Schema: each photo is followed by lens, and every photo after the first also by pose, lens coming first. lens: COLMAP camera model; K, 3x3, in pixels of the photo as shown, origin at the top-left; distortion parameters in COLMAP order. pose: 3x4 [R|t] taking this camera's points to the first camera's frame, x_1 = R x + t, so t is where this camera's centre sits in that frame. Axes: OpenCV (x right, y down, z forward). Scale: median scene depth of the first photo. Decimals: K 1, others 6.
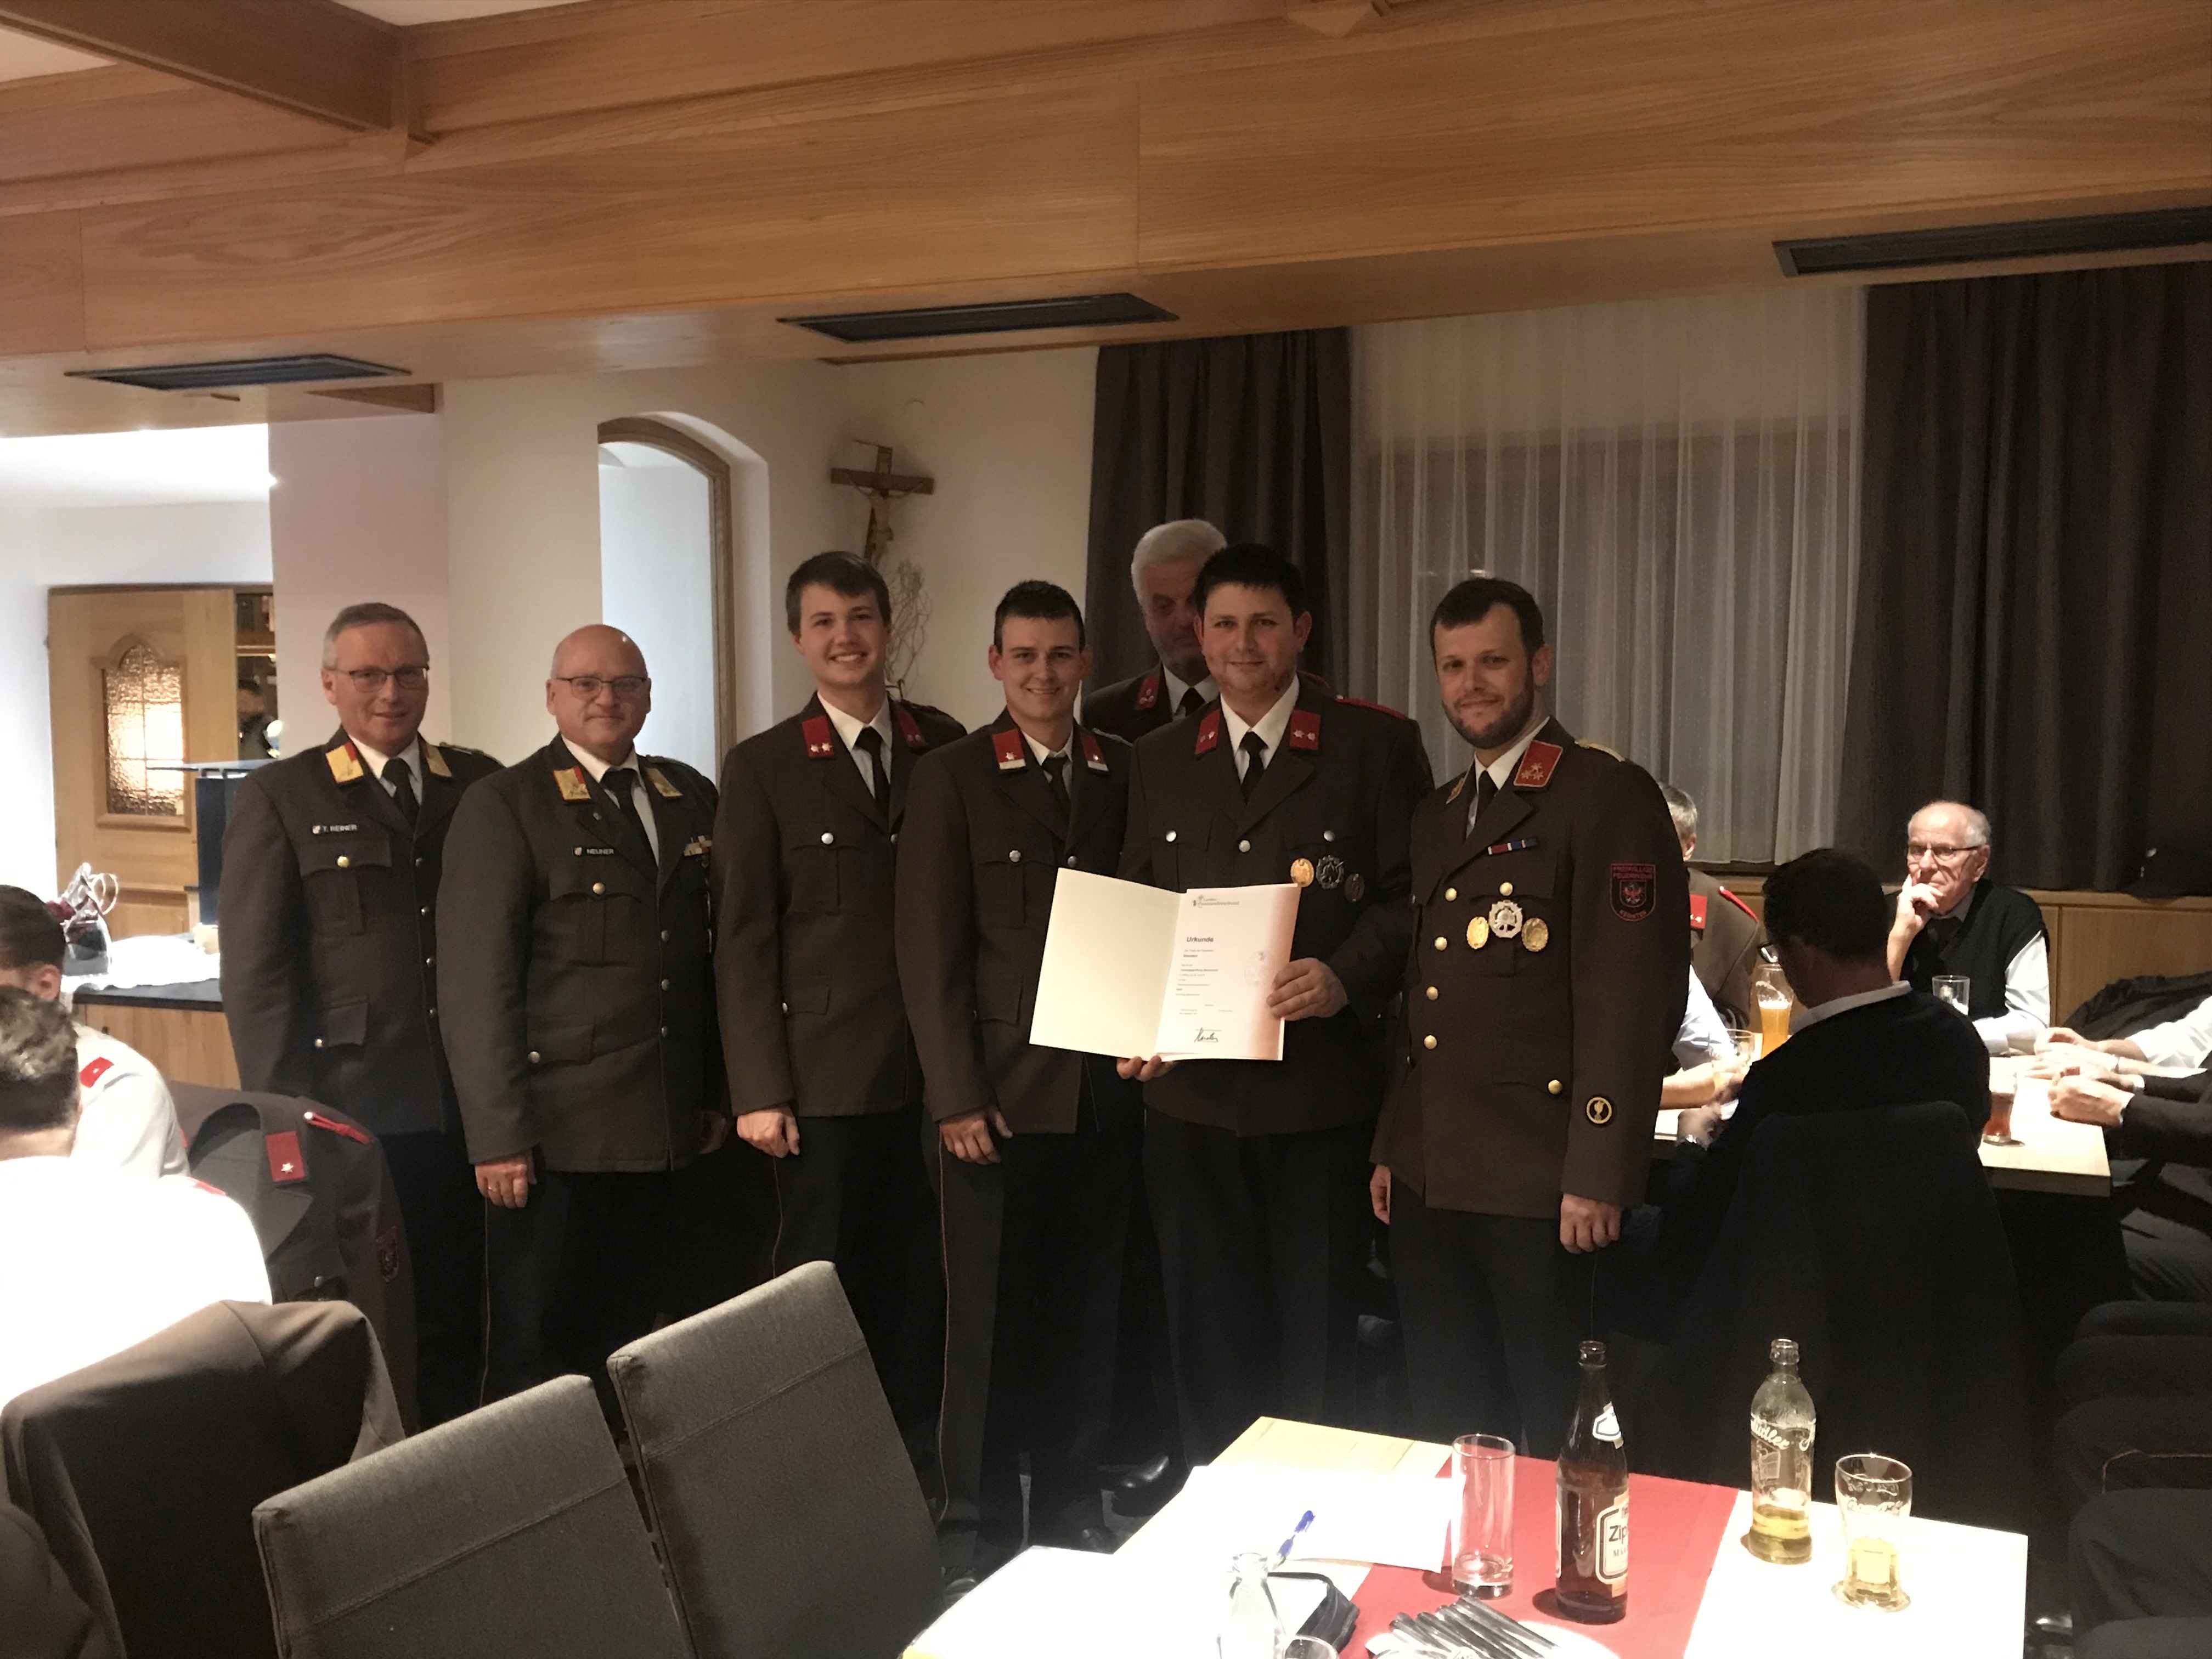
lens RADIAL K [[2089.9, 0, 1106.0], [0, 2089.9, 829.5], [0, 0, 1]] dist [0.092852, -0.475011]
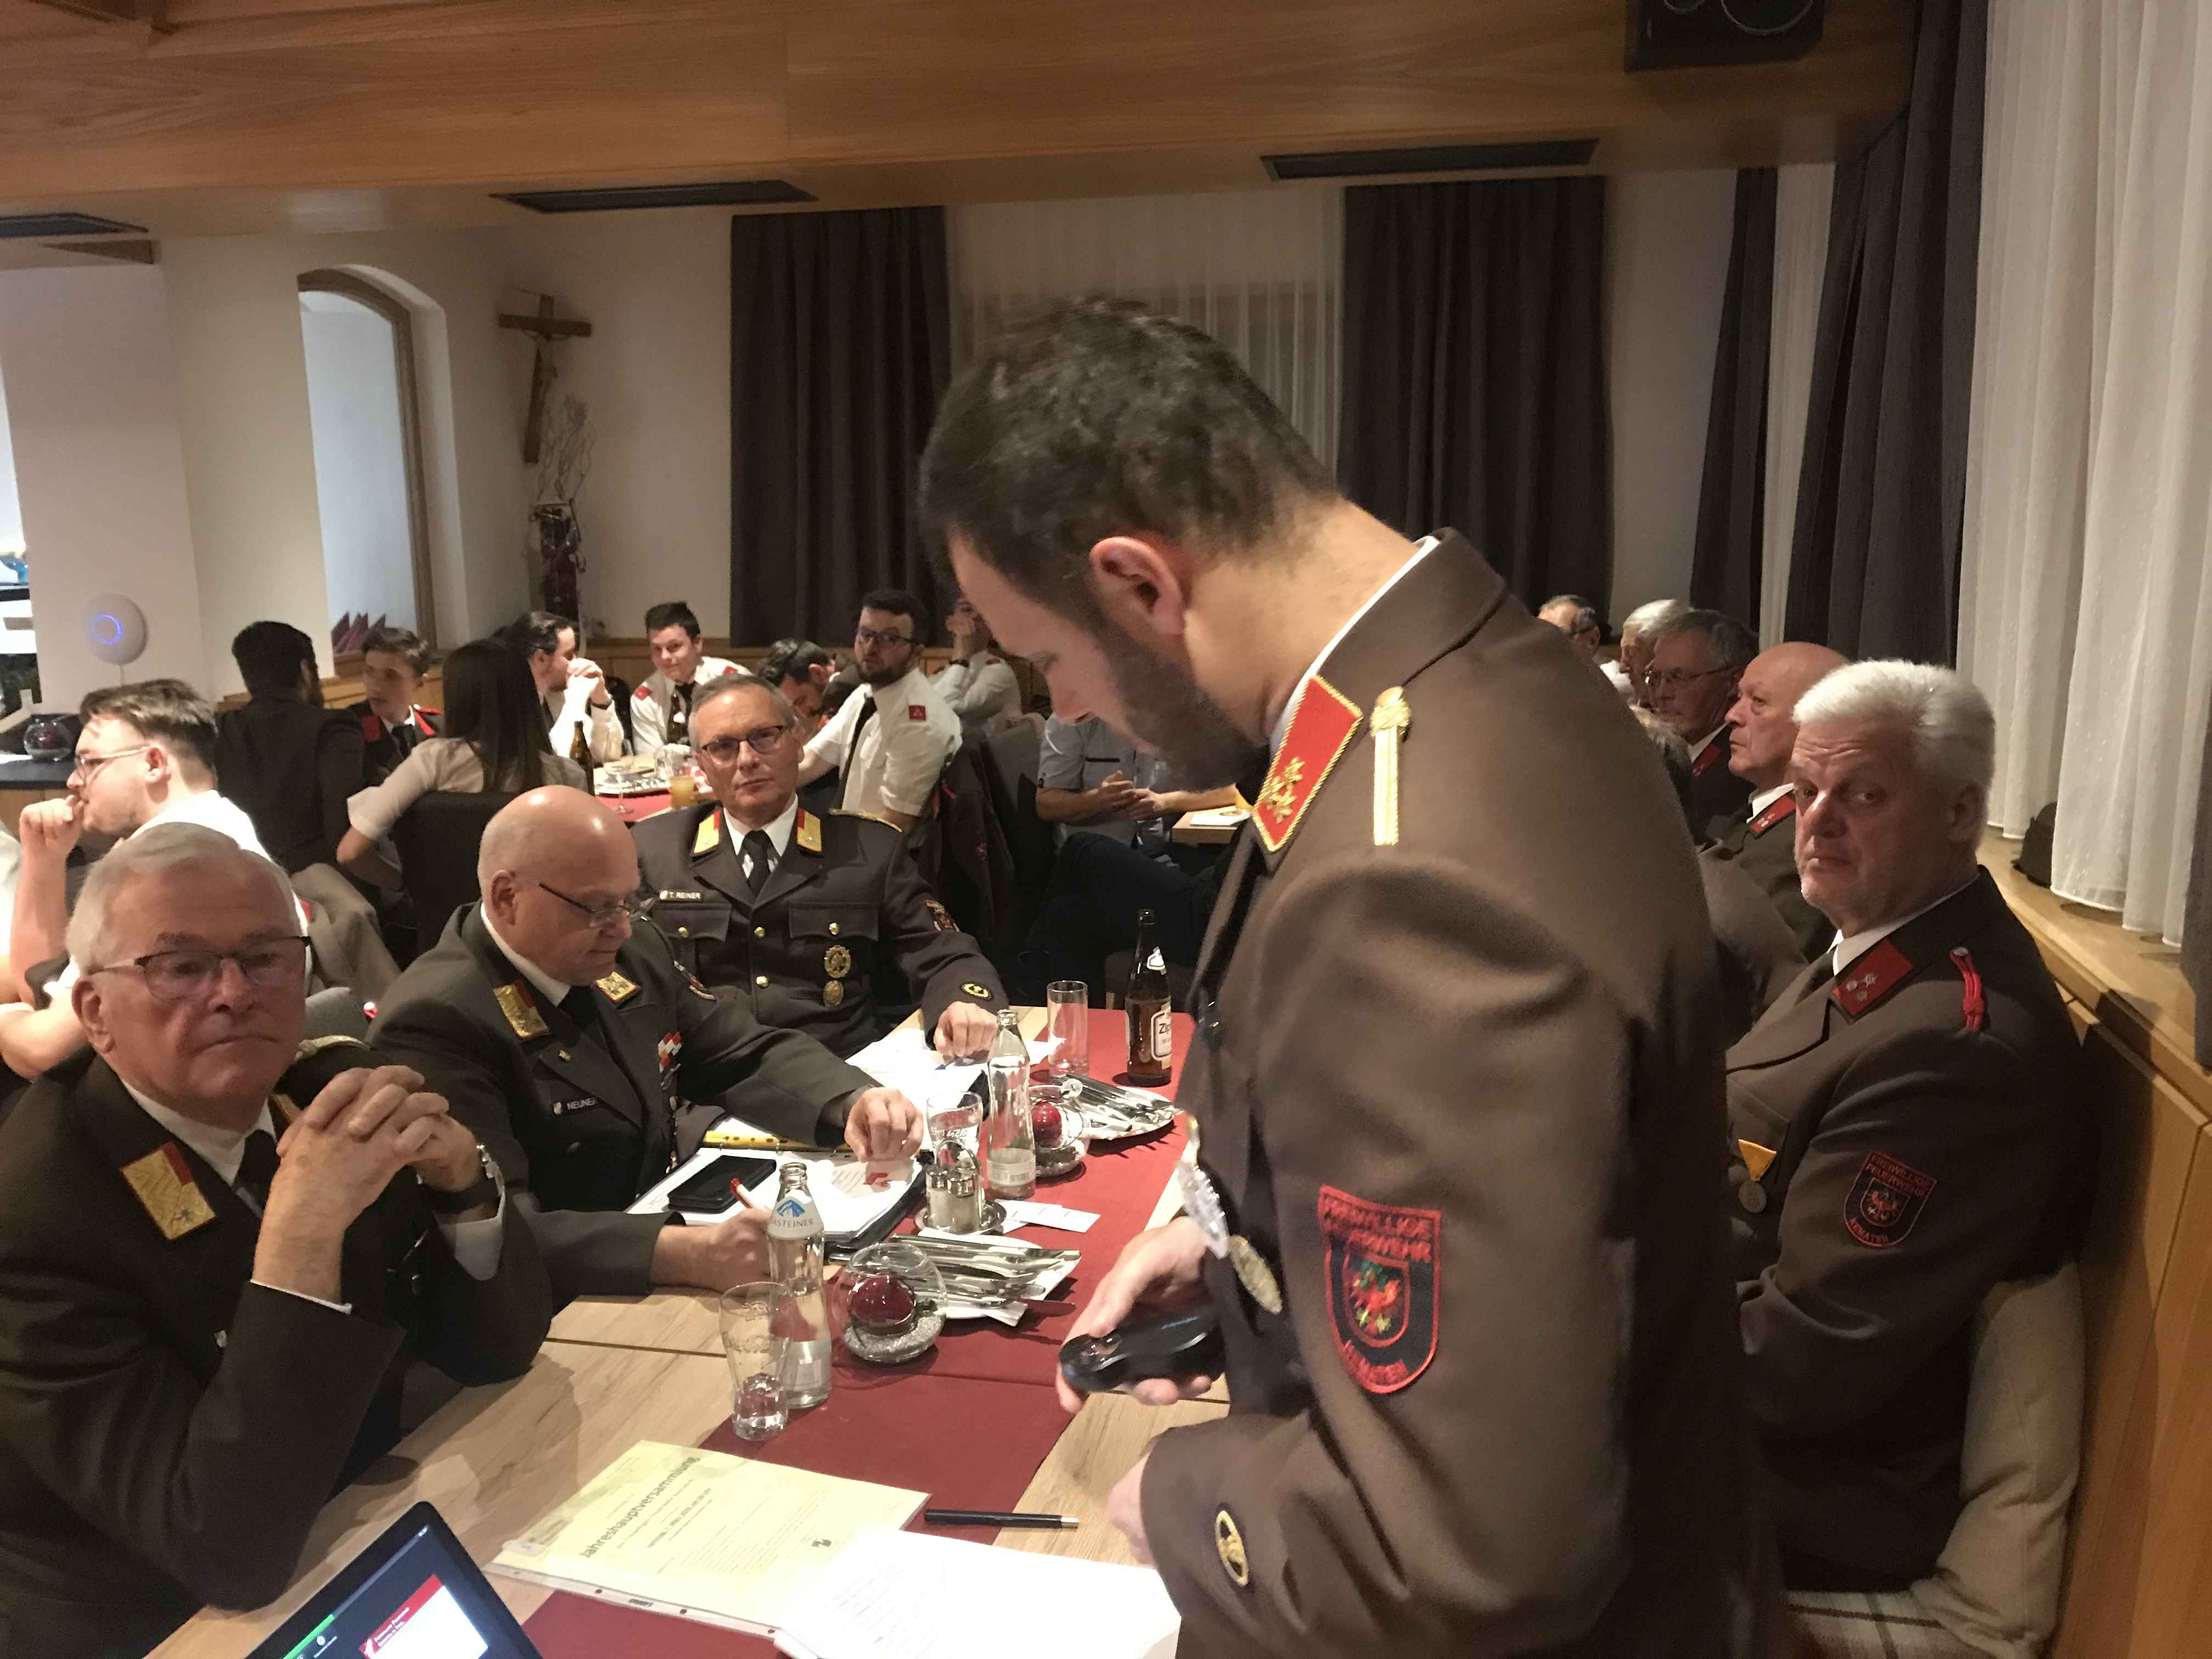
lens RADIAL K [[1833.8, 0, 1106.0], [0, 1833.8, 829.5], [0, 0, 1]] dist [0.031932, -0.084860]
pose [[0.979217, -0.046303, 0.197458, -0.029524], [0.025777, 0.994108, 0.105285, 0.021521], [-0.201169, -0.098007, 0.974641, -0.148489]]
